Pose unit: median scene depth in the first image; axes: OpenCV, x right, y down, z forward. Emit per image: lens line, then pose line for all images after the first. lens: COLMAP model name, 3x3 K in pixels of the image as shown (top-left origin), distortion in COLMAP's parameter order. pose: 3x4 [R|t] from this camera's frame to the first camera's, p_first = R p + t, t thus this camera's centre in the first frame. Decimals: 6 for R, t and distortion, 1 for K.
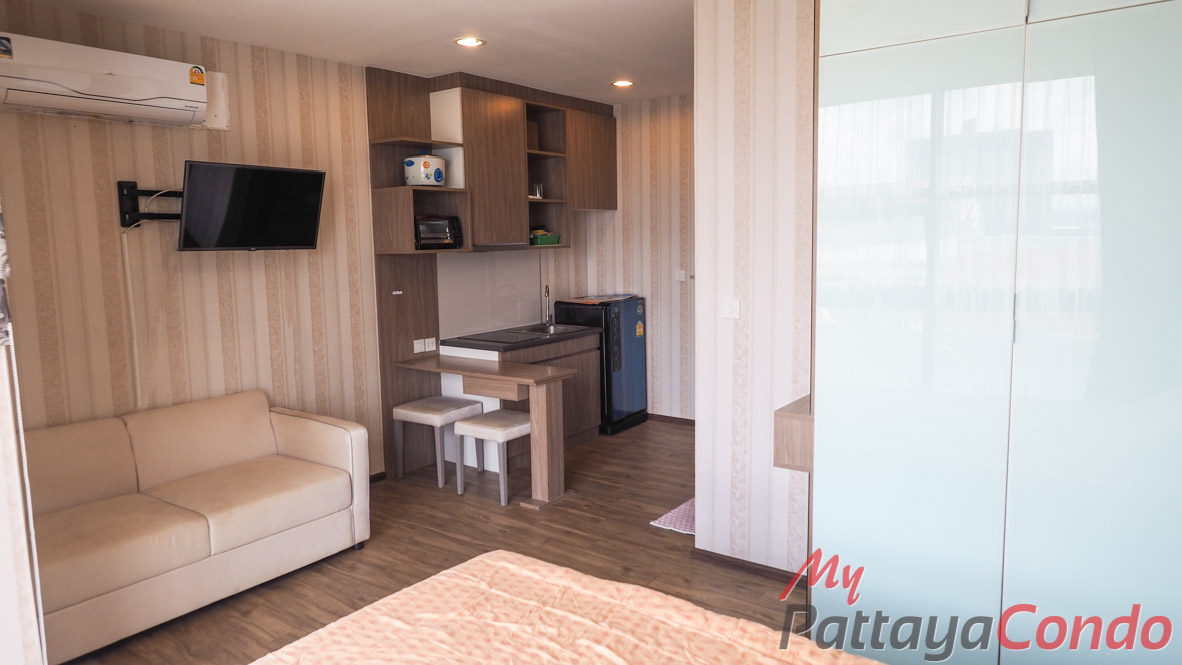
lens RADIAL K [[770.1, 0, 591.3], [0, 770.1, 332.3], [0, 0, 1]] dist [0.004147, 0.007048]
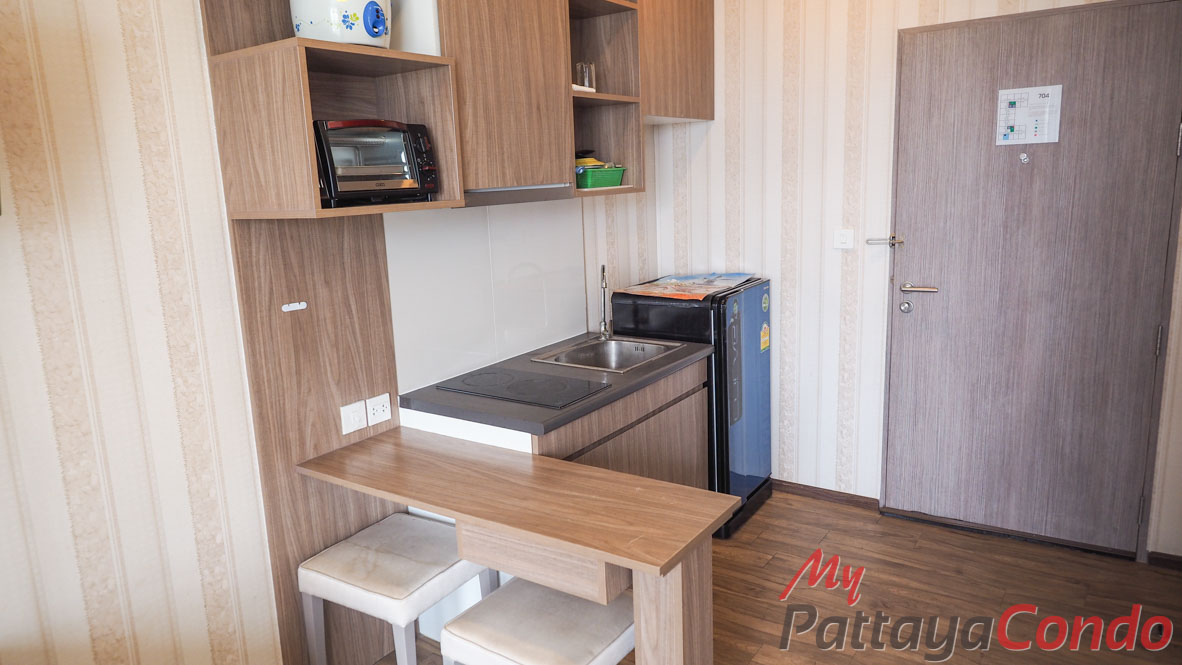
lens RADIAL K [[770.1, 0, 581.7], [0, 770.1, 333.6], [0, 0, 1]] dist [0.004147, 0.007048]
pose [[0.999378, -0.027253, 0.022390, -0.096293], [0.025443, 0.996669, 0.077485, -0.063348], [-0.024427, -0.076867, 0.996742, 0.541832]]
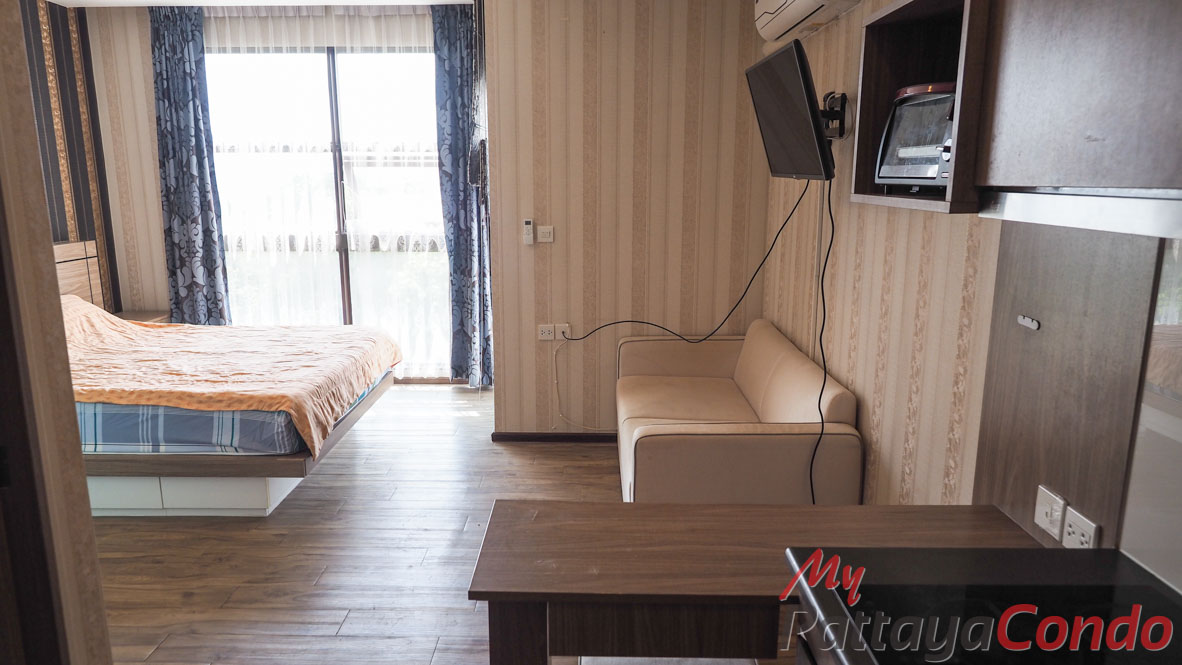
lens RADIAL K [[770.1, 0, 580.5], [0, 770.1, 329.8], [0, 0, 1]] dist [0.004147, 0.007048]
pose [[-0.827677, 0.135540, -0.544591, 0.091775], [-0.047228, 0.950132, 0.308251, -0.138113], [0.559214, 0.280852, -0.780001, 1.112601]]
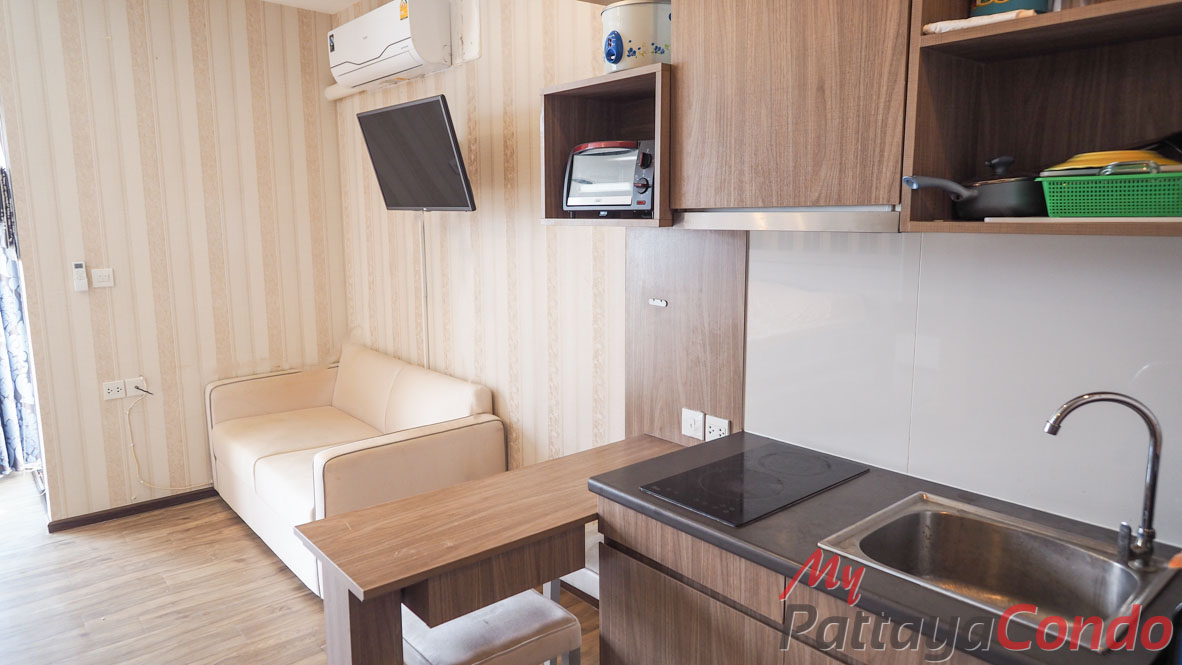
lens RADIAL K [[770.1, 0, 584.2], [0, 770.1, 332.4], [0, 0, 1]] dist [0.004147, 0.007048]
pose [[-0.249613, 0.175205, -0.952364, 0.231776], [-0.102998, 0.973113, 0.206018, -0.126105], [0.962852, 0.149516, -0.224856, 1.030315]]
